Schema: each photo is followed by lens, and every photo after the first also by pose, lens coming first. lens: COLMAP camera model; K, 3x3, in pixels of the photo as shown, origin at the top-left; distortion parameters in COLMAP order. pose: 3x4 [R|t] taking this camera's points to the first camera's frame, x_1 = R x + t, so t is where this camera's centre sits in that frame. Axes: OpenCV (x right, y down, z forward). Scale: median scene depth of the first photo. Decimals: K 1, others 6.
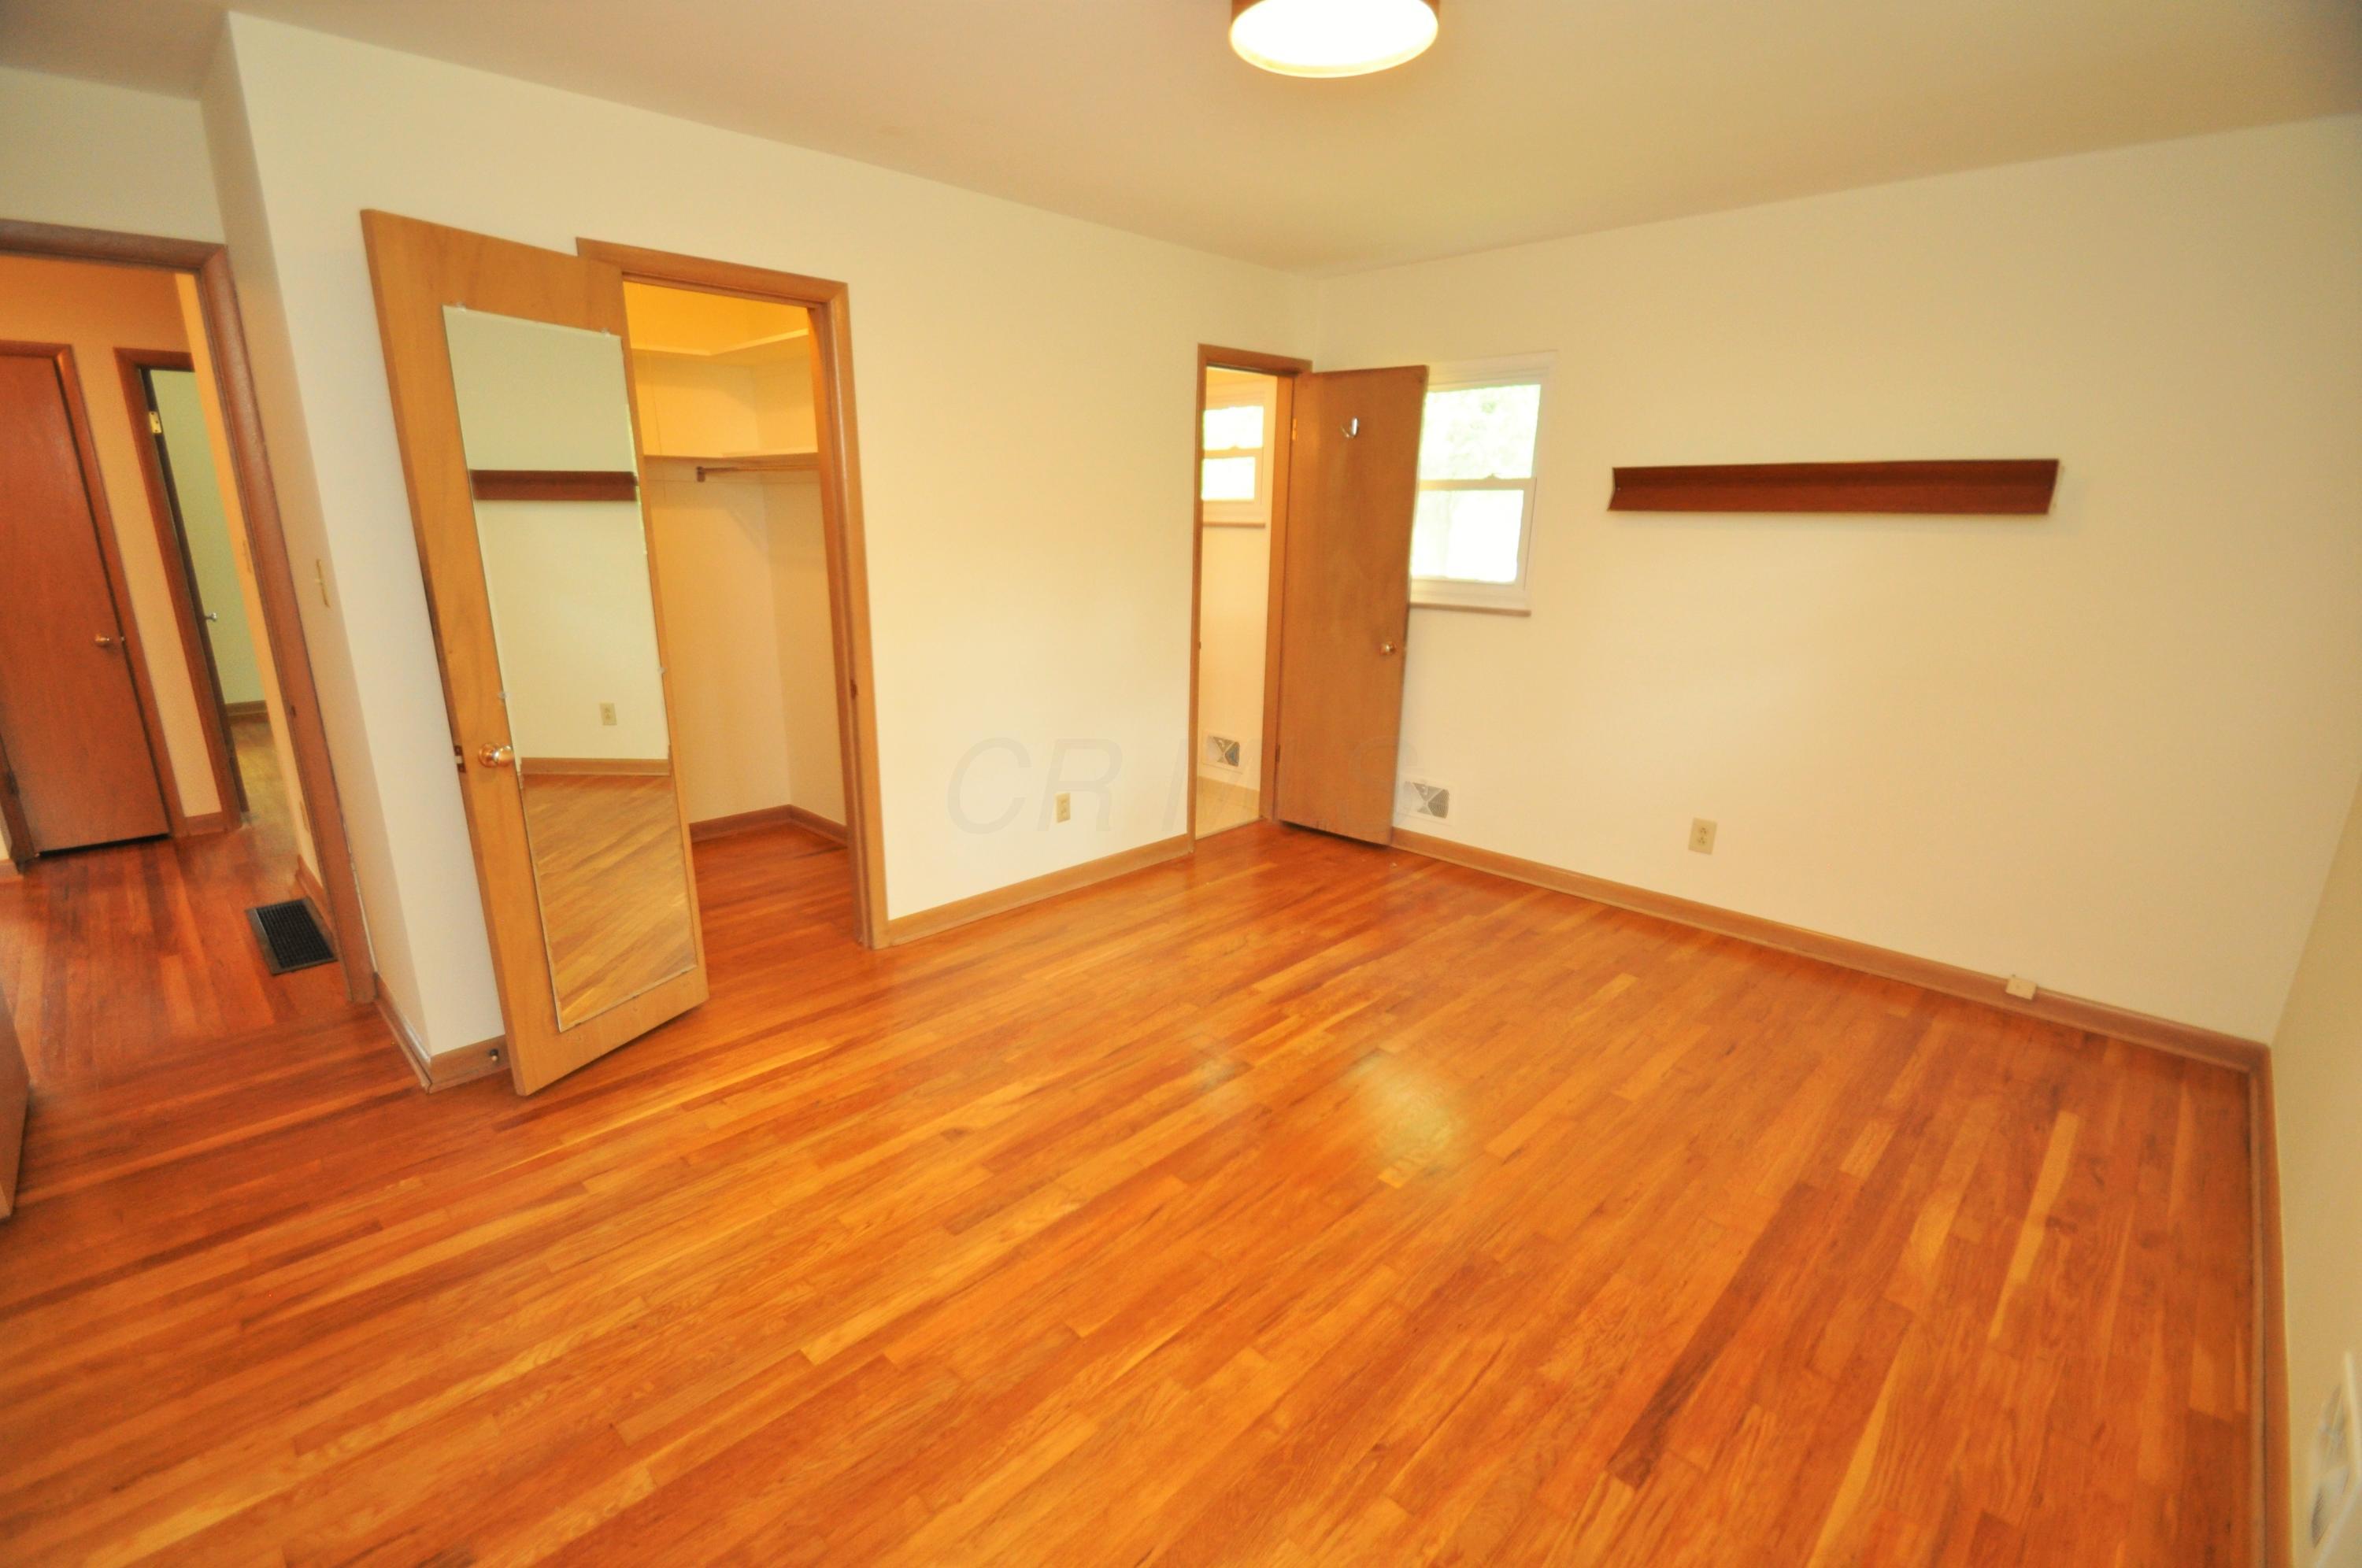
lens RADIAL K [[1062.9, 0, 1133.1], [0, 1062.9, 804.6], [0, 0, 1]] dist [0.010124, -0.012021]
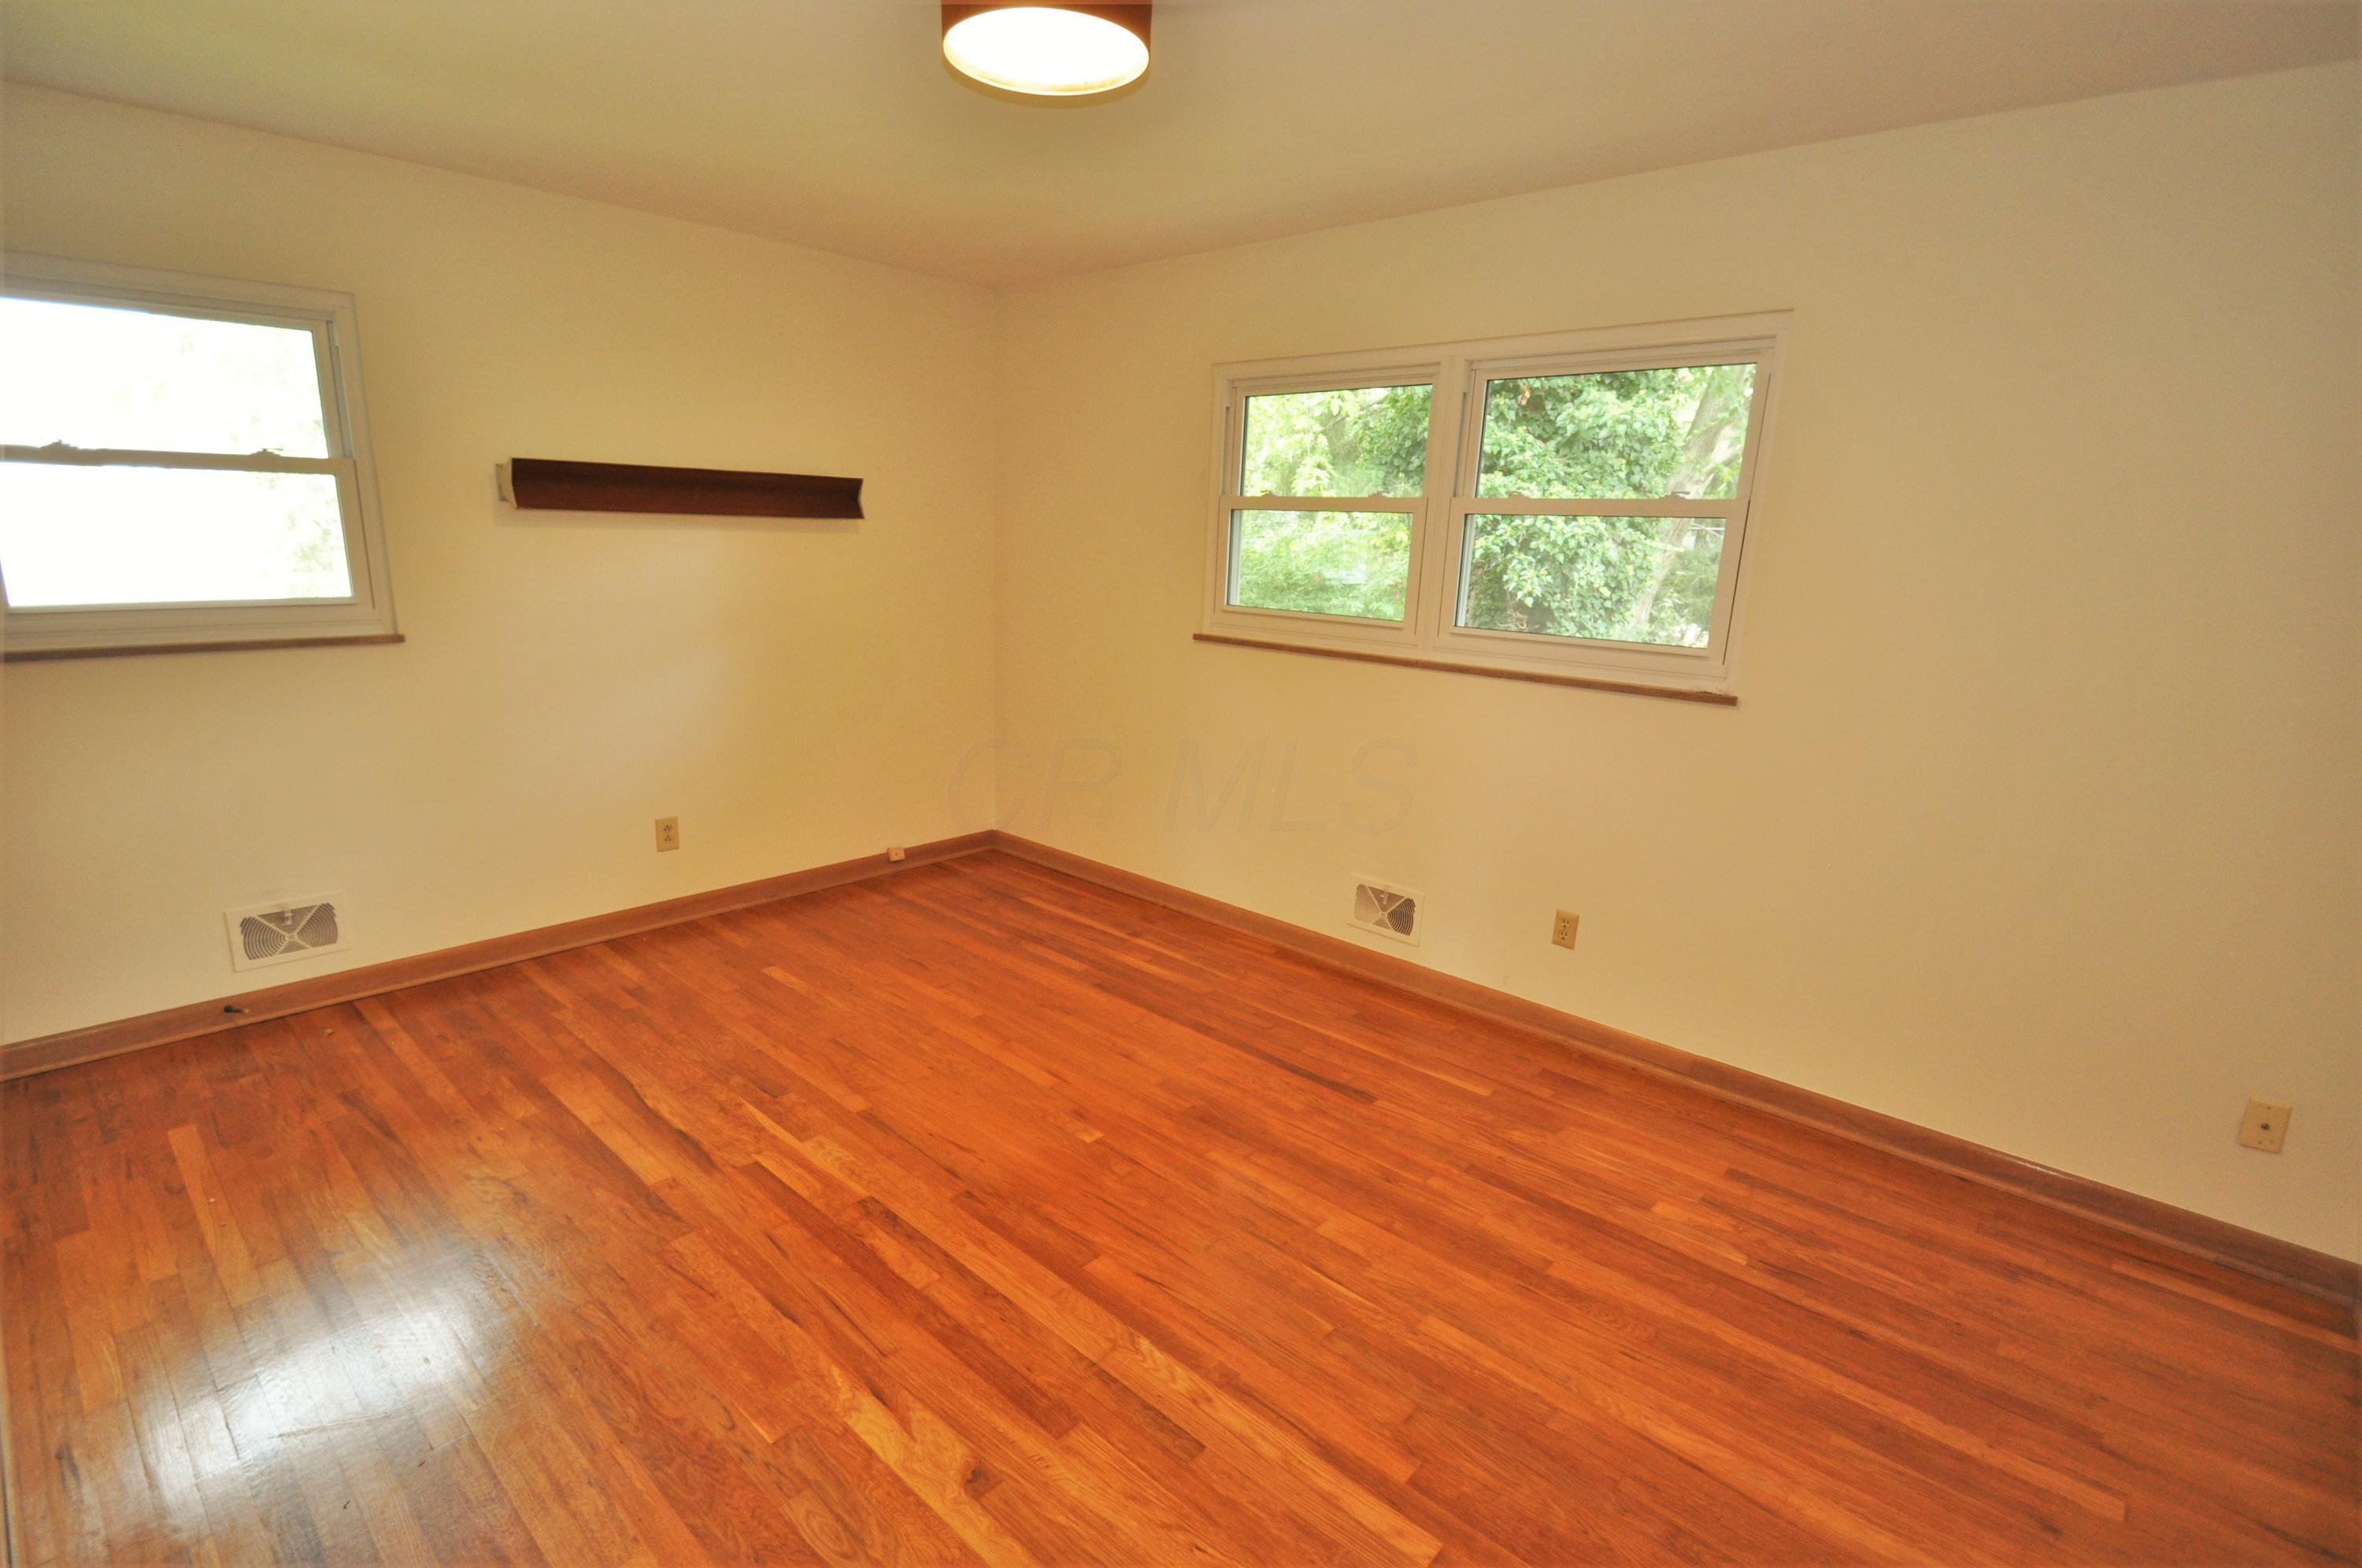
lens RADIAL K [[1131.2, 0, 1129.2], [0, 1131.2, 813.6], [0, 0, 1]] dist [0.000281, -0.010395]
pose [[-0.060584, -0.256090, 0.964752, -0.730512], [0.233789, 0.936002, 0.263140, -0.236038], [-0.970398, 0.241491, 0.003165, 0.793720]]
